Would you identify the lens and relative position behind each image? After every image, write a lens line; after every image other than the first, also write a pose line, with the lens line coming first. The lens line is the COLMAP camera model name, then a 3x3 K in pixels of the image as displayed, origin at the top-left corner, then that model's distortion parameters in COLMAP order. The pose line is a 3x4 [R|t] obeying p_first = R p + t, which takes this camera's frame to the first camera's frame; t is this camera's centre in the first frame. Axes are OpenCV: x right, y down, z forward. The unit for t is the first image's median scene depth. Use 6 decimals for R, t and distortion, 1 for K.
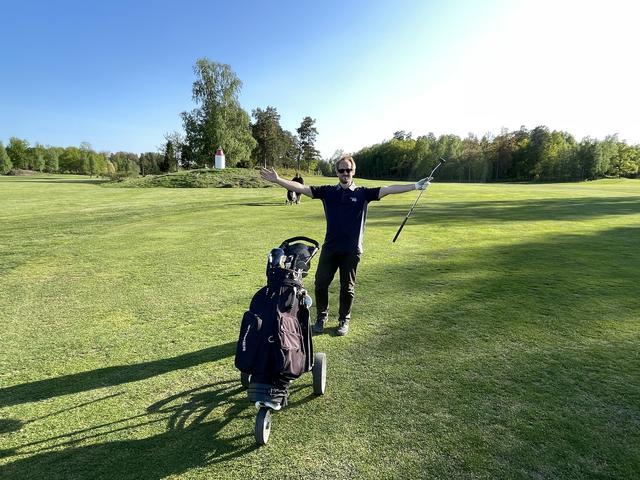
lens RADIAL K [[379.7, 0, 318.6], [0, 379.7, 236.6], [0, 0, 1]] dist [-0.001836, -0.001994]
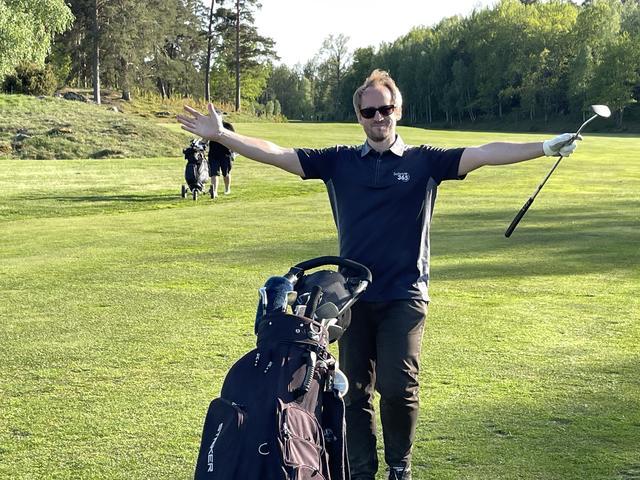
lens RADIAL K [[1225.9, 0, 312.0], [0, 1225.9, 239.7], [0, 0, 1]] dist [0.145995, -0.239717]
pose [[0.999399, -0.009433, 0.033342, -0.000500], [0.011415, 0.998147, -0.059762, 0.000490], [-0.032717, 0.060107, 0.997656, -0.003310]]
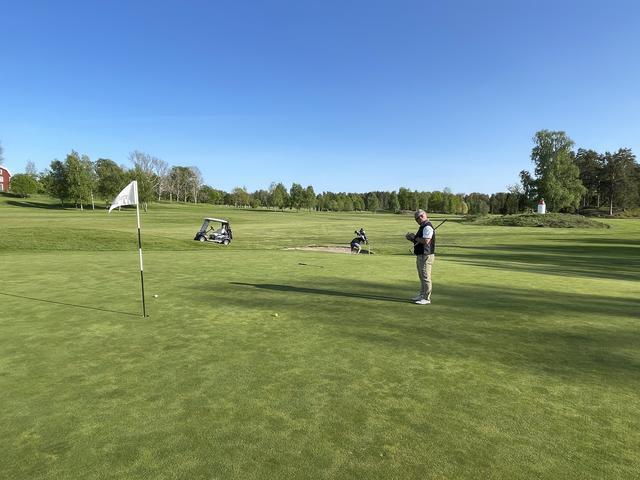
lens RADIAL K [[379.7, 0, 318.6], [0, 379.7, 236.6], [0, 0, 1]] dist [-0.001836, -0.001994]
pose [[0.654128, 0.048404, -0.754833, 0.609828], [-0.121677, 0.991687, -0.041851, 0.151278], [0.746532, 0.119222, 0.654580, -1.215761]]
